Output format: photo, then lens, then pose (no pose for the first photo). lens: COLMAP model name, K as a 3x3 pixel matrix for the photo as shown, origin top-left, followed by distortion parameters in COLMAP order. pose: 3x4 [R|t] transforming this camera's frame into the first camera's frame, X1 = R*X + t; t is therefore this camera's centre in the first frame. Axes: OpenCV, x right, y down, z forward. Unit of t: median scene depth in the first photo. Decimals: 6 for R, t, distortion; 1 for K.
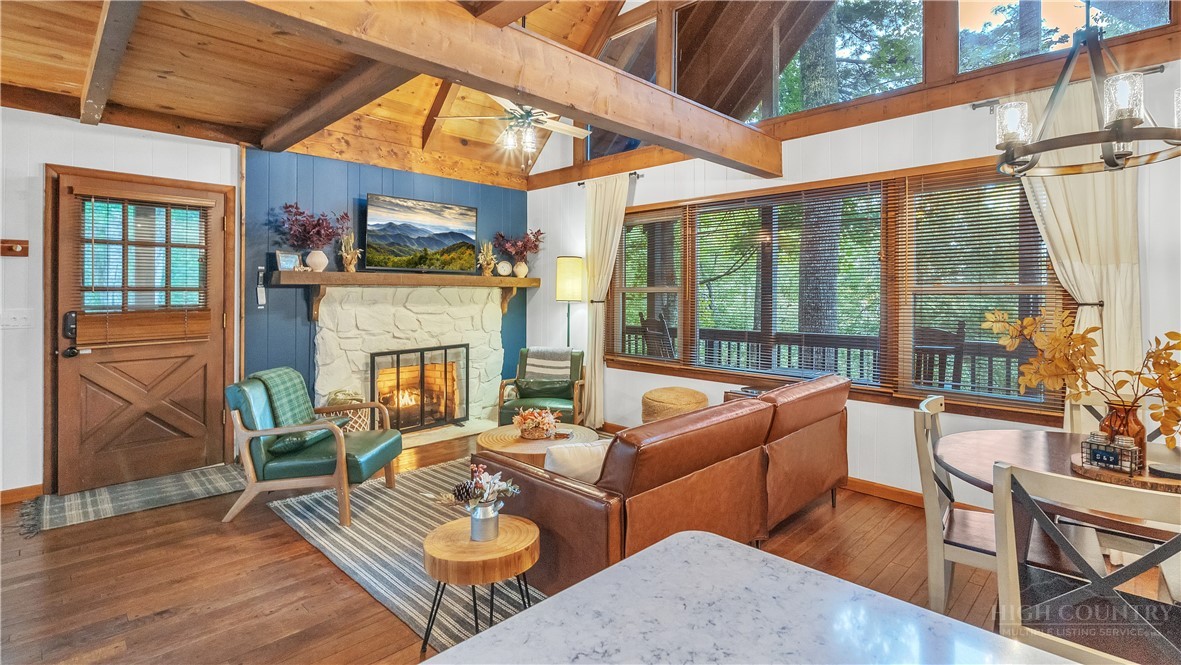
lens RADIAL K [[562.6, 0, 575.6], [0, 562.6, 293.5], [0, 0, 1]] dist [0.014615, 0.000450]
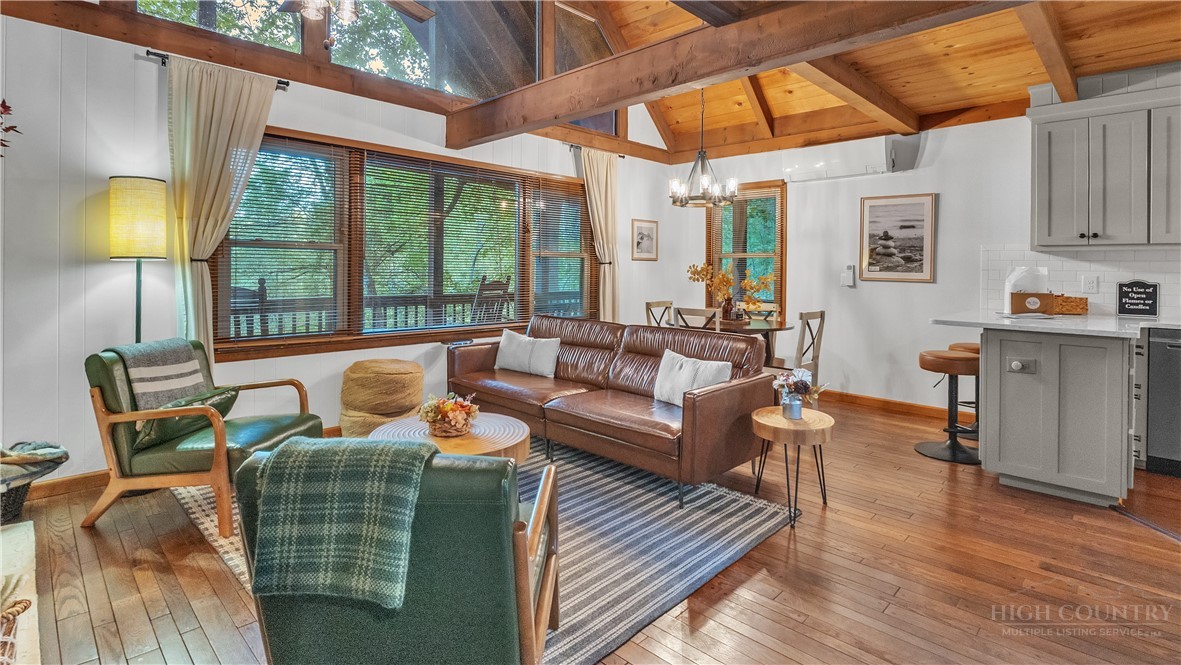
lens RADIAL K [[562.6, 0, 588.7], [0, 562.6, 334.1], [0, 0, 1]] dist [0.014615, 0.000450]
pose [[-0.003366, -0.103401, 0.994634, -0.712239], [-0.020015, 0.994447, 0.103314, 0.026821], [-0.999794, -0.019560, -0.005417, 0.707297]]
